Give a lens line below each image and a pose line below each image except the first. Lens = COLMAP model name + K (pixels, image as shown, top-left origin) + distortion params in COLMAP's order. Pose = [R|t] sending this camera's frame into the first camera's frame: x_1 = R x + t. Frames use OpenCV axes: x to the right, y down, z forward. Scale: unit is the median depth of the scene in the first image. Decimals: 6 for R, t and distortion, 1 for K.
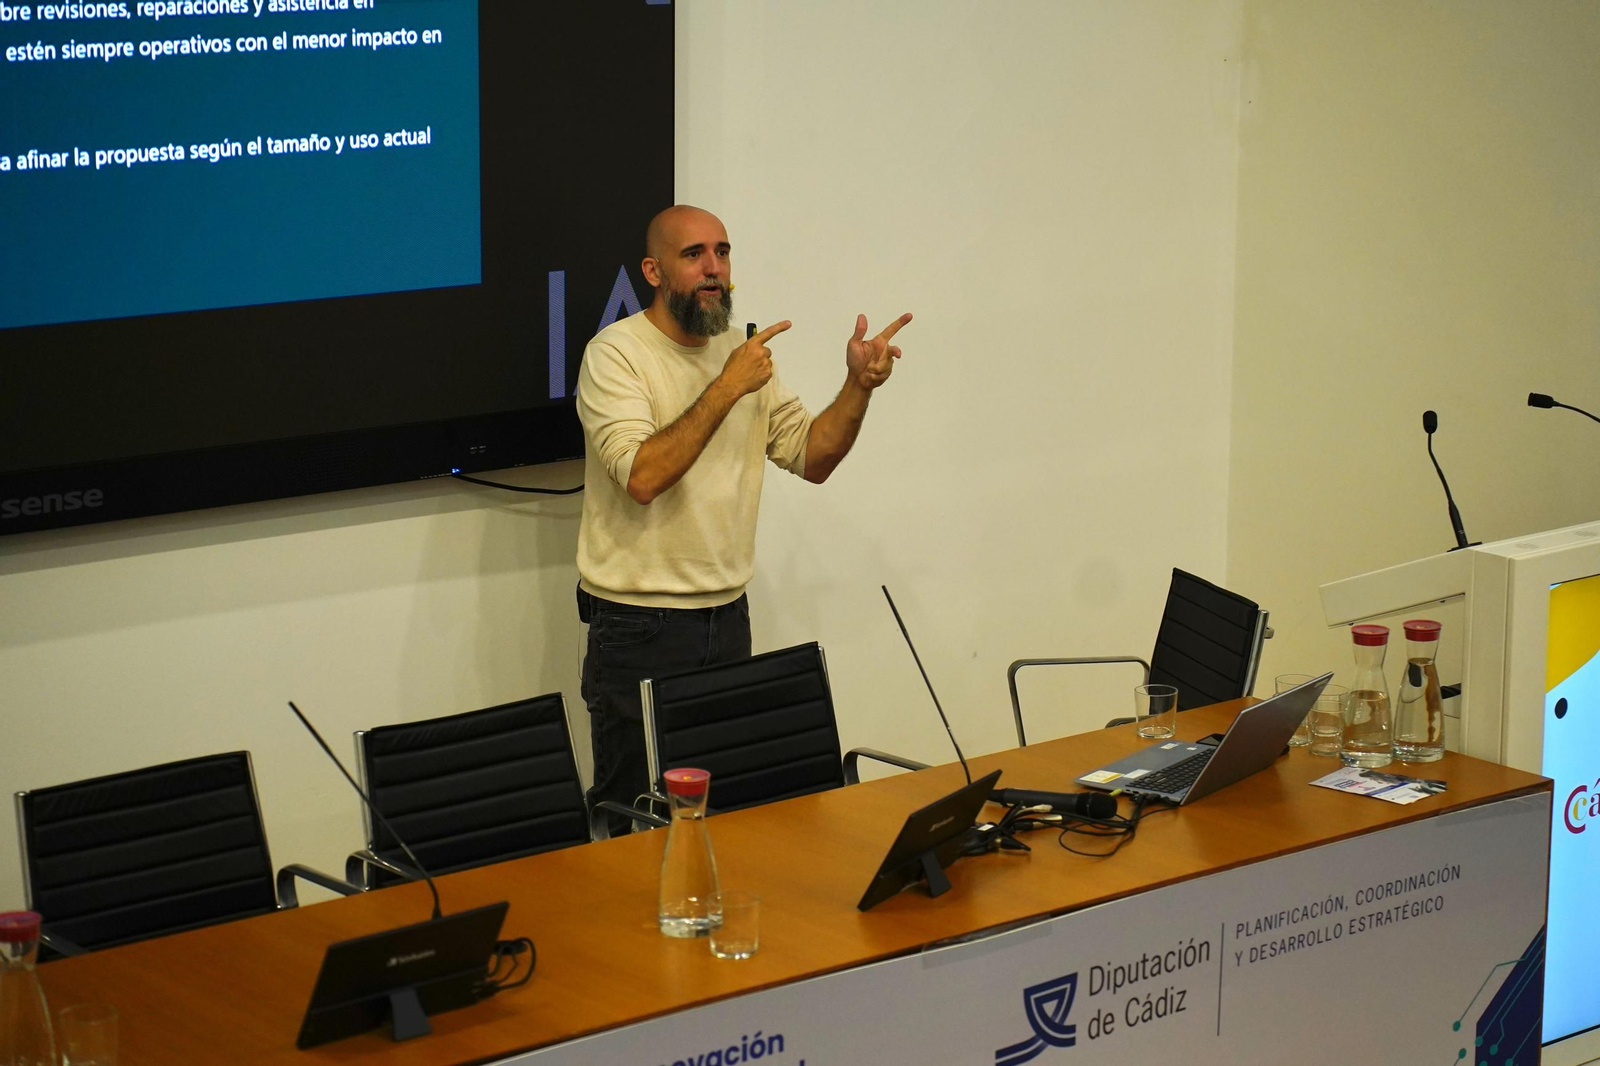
lens RADIAL K [[3519.4, 0, 800.0], [0, 3519.4, 533.0], [0, 0, 1]] dist [0.002298, -0.049088]
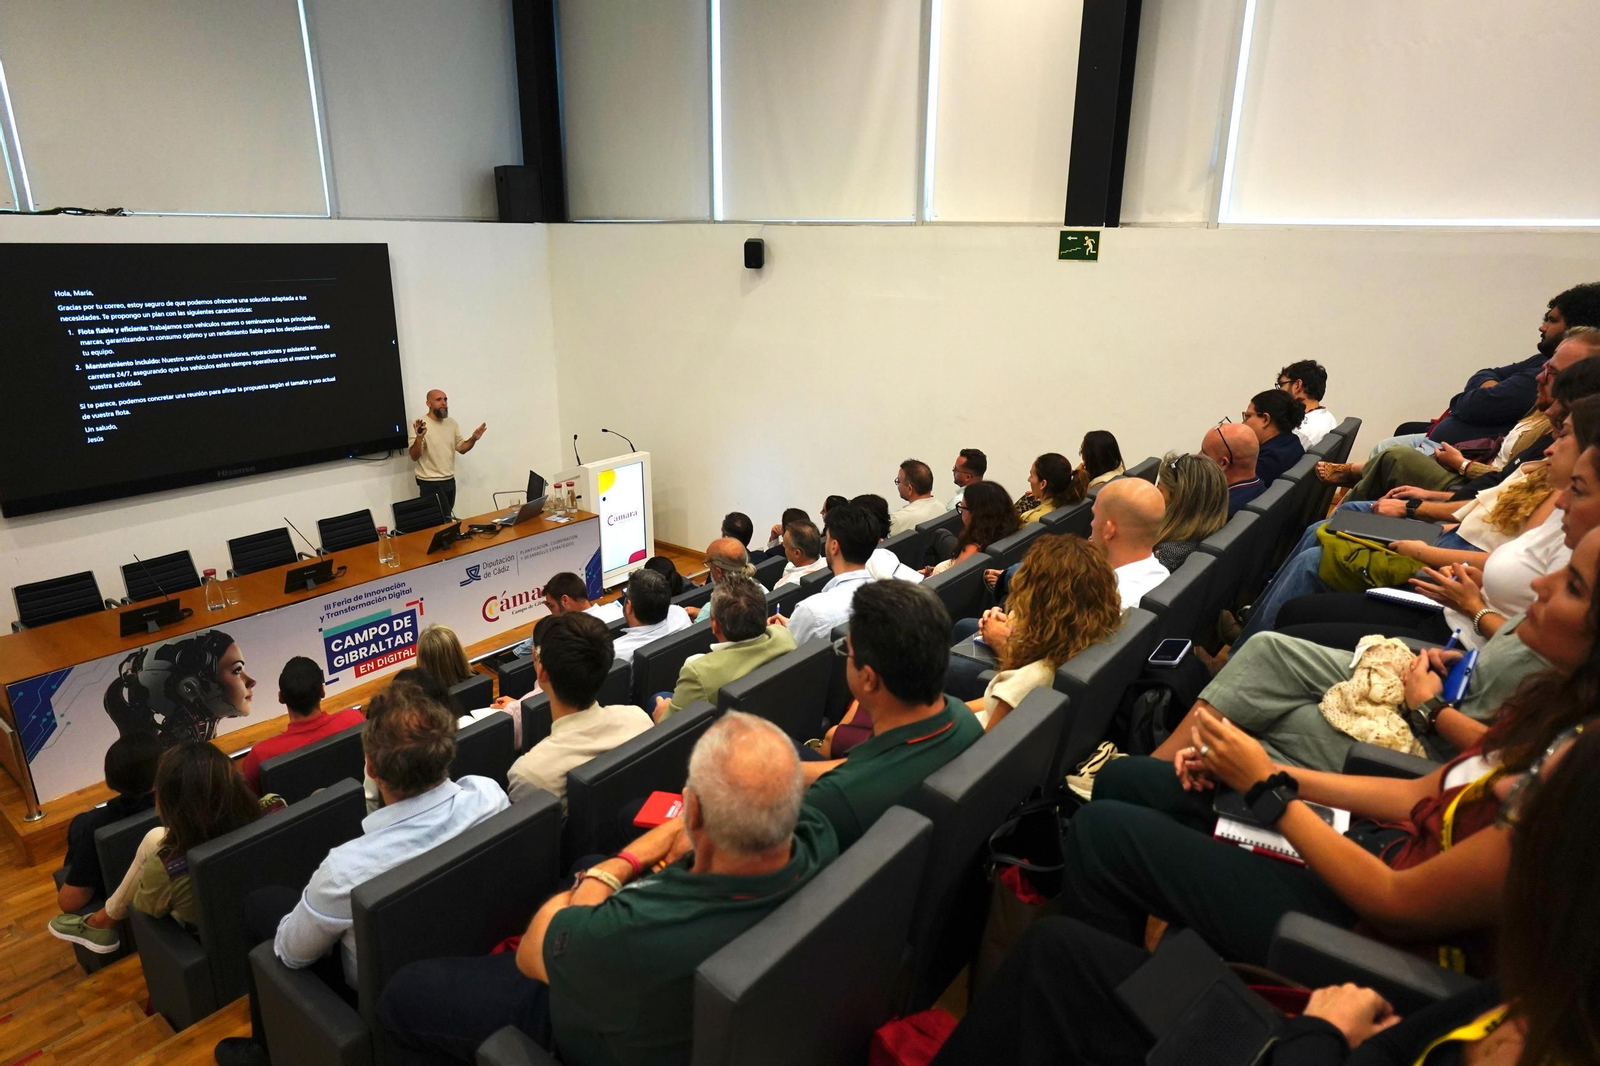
lens RADIAL K [[938.2, 0, 800.0], [0, 938.2, 533.0], [0, 0, 1]] dist [-0.016779, 0.003746]
pose [[0.972746, -0.062974, 0.223158, 0.202307], [0.038644, 0.992983, 0.111765, -0.036270], [-0.228631, -0.100096, 0.968354, -0.276666]]
